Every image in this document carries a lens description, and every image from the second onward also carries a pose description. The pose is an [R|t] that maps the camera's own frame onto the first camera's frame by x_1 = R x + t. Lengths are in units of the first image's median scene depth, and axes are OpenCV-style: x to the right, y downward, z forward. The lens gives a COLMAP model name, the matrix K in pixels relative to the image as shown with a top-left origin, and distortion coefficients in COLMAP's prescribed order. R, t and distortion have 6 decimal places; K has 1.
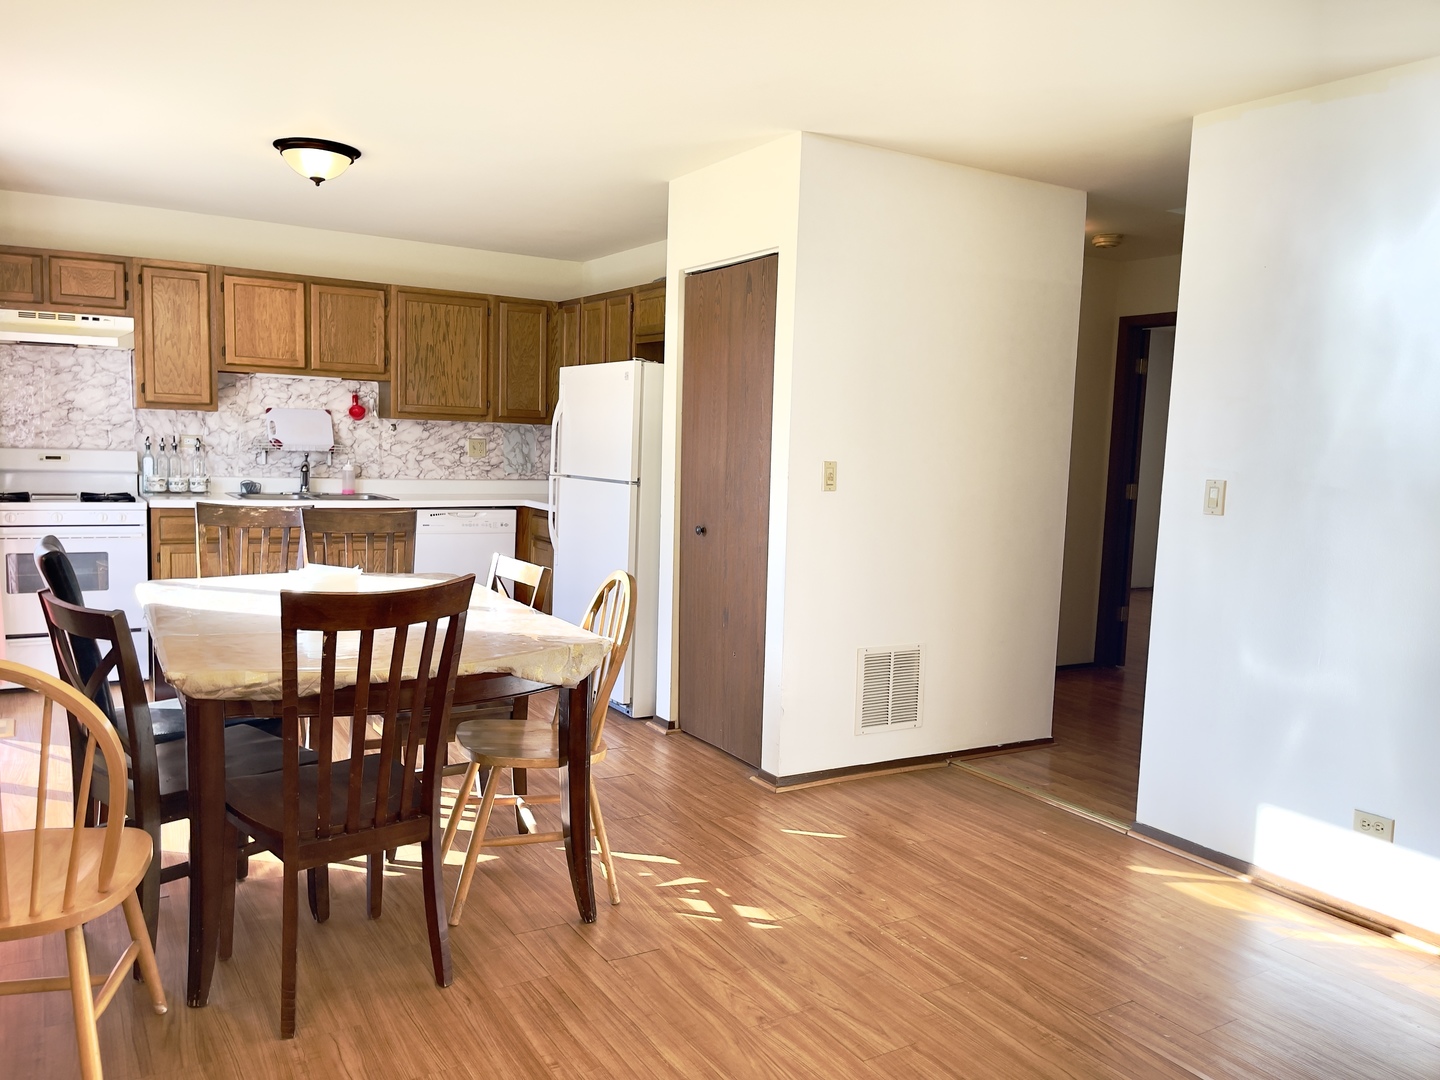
lens RADIAL K [[1090.6, 0, 706.0], [0, 1090.6, 543.6], [0, 0, 1]] dist [0.070161, -0.087755]
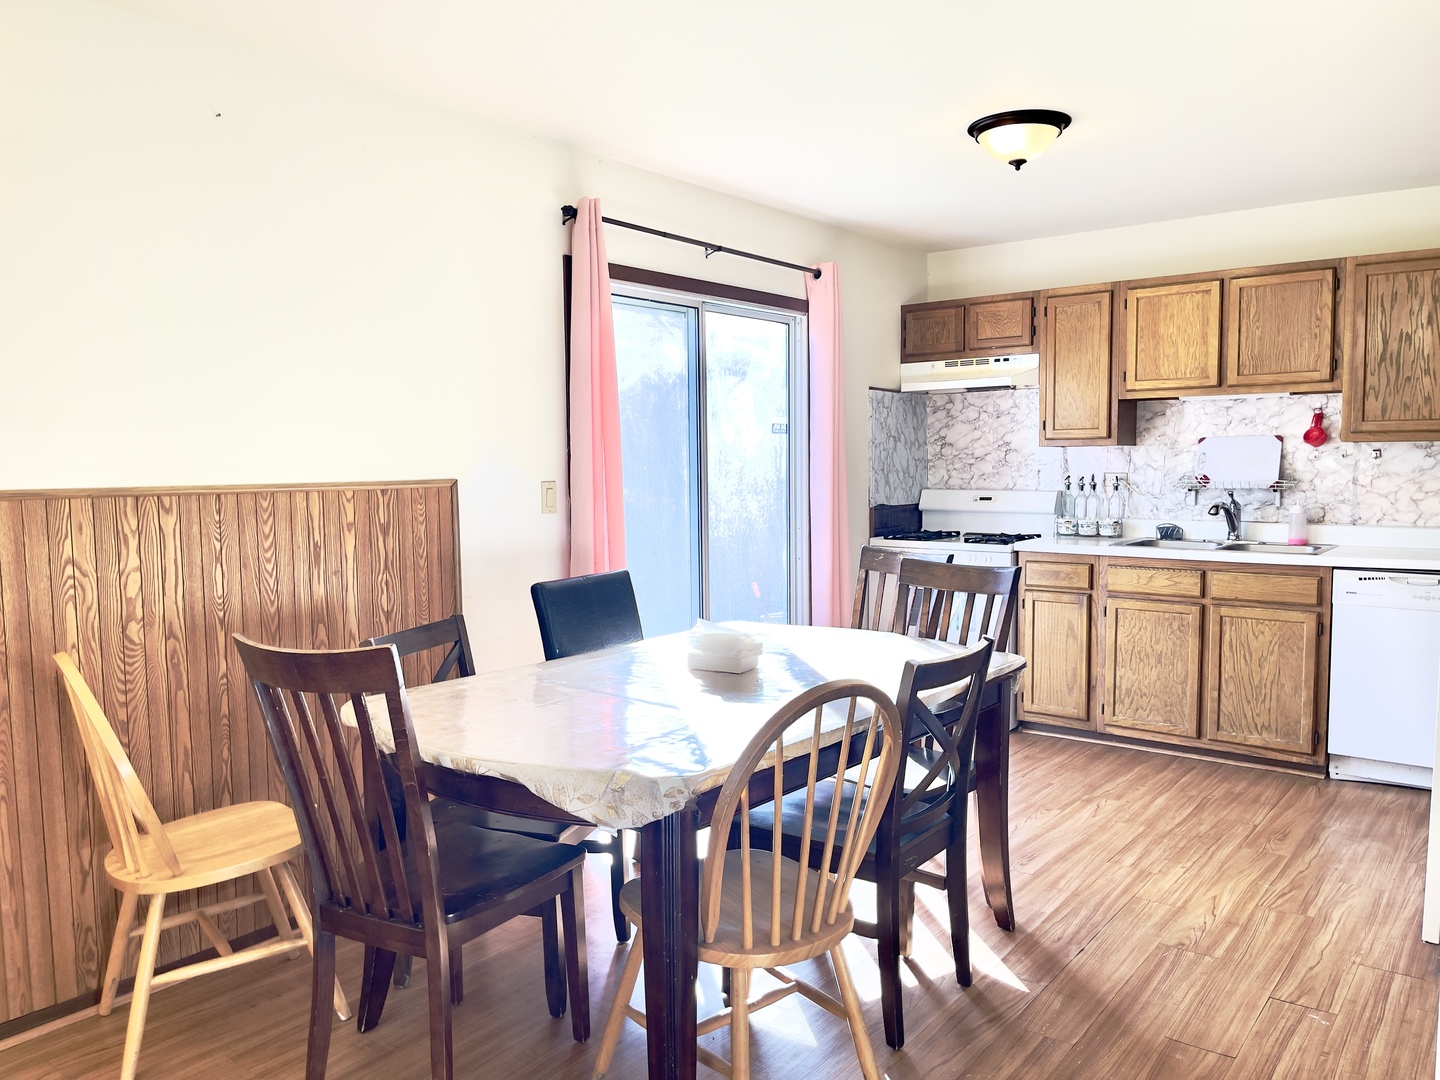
lens RADIAL K [[1083.4, 0, 728.6], [0, 1083.4, 535.6], [0, 0, 1]] dist [0.061279, -0.086212]
pose [[0.355292, 0.030708, -0.934251, 0.258491], [-0.069102, 0.997588, 0.006510, -0.031529], [0.932198, 0.062246, 0.356557, 0.394665]]
